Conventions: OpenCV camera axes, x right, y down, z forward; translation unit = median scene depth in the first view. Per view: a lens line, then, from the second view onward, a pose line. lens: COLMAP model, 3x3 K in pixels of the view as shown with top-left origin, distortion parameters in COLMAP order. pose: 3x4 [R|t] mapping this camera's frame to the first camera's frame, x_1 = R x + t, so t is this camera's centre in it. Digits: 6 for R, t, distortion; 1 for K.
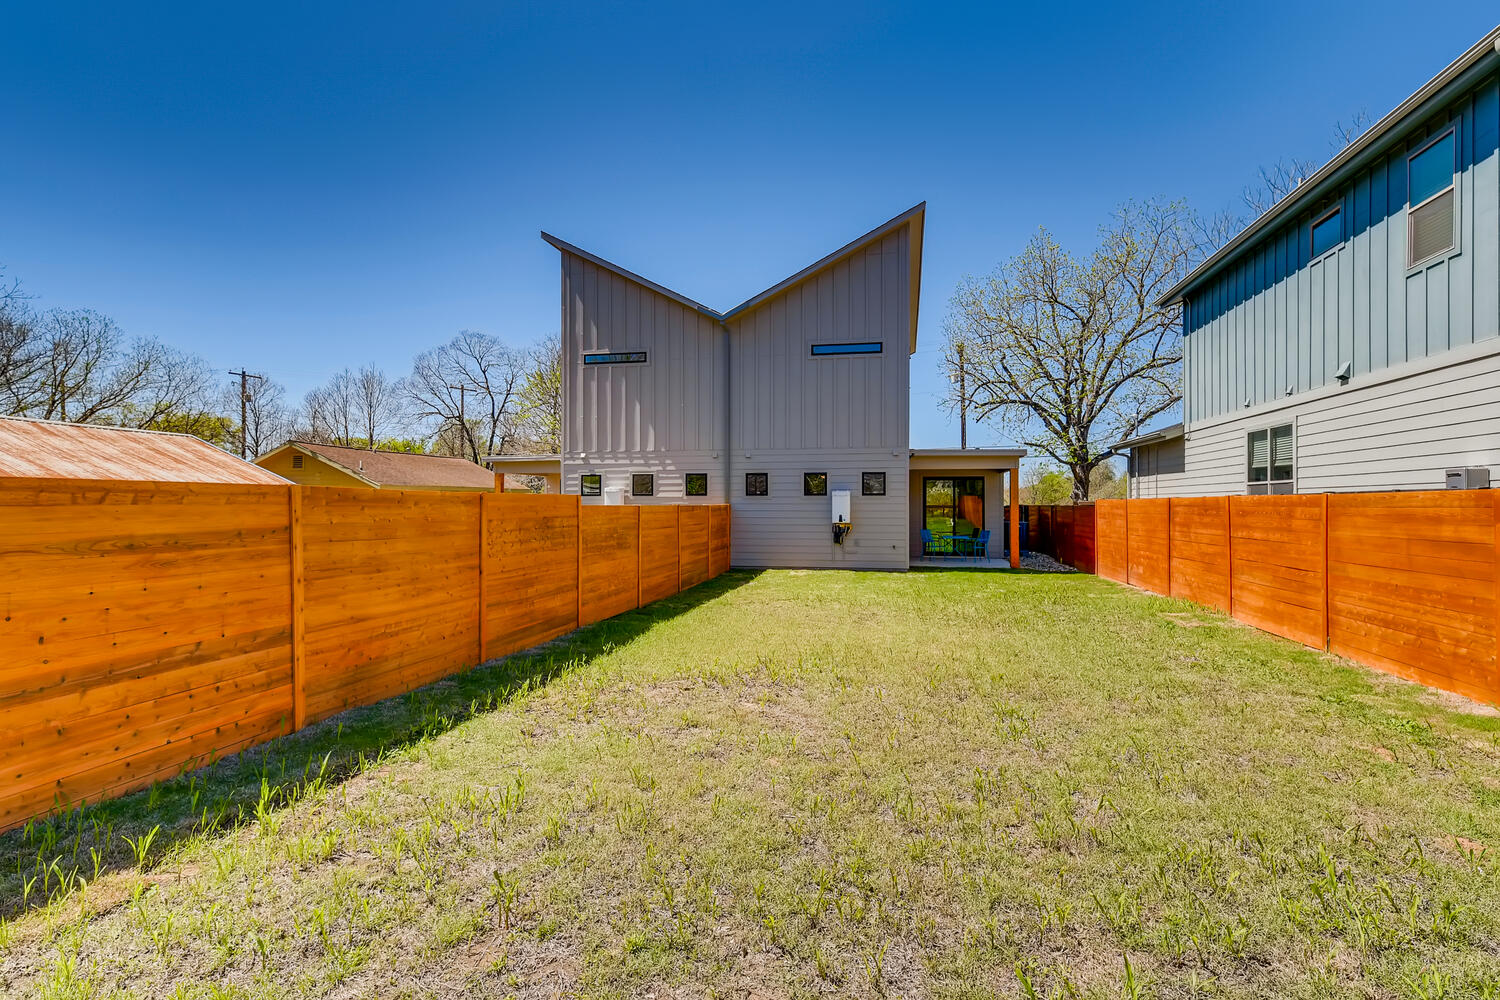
lens RADIAL K [[766.7, 0, 749.5], [0, 766.7, 502.6], [0, 0, 1]] dist [0.019530, 0.000197]
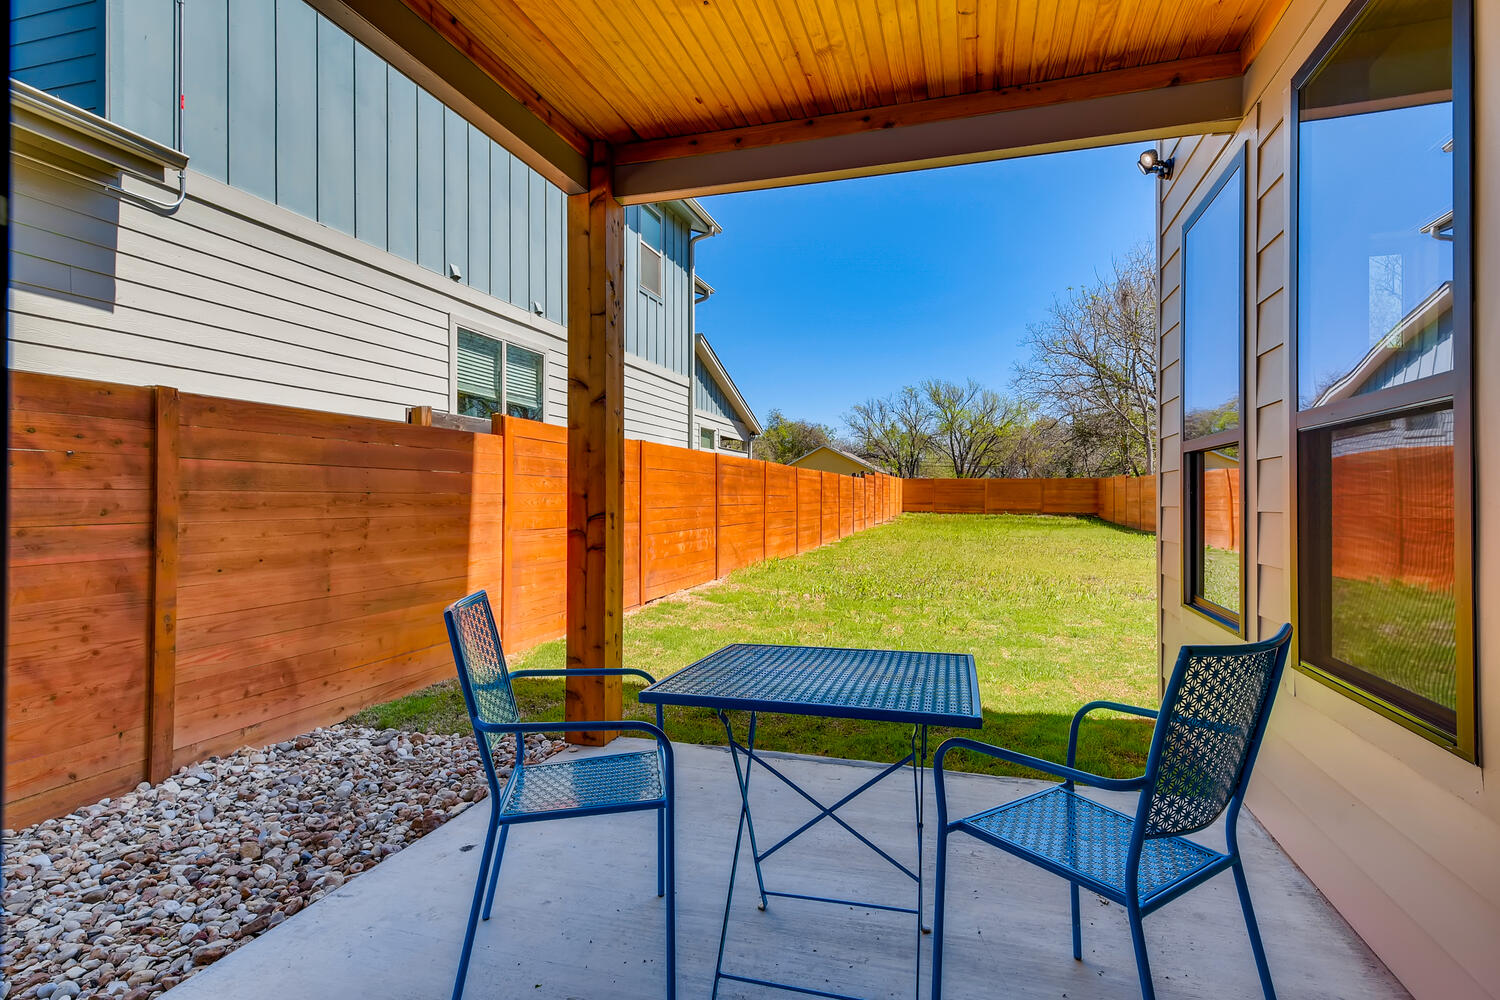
lens RADIAL K [[766.7, 0, 752.5], [0, 766.7, 498.5], [0, 0, 1]] dist [0.019530, 0.000197]
pose [[-0.996230, -0.001974, 0.086726, 0.452073], [-0.002025, 0.999998, -0.000503, 0.041524], [-0.086724, -0.000677, -0.996232, 1.828302]]
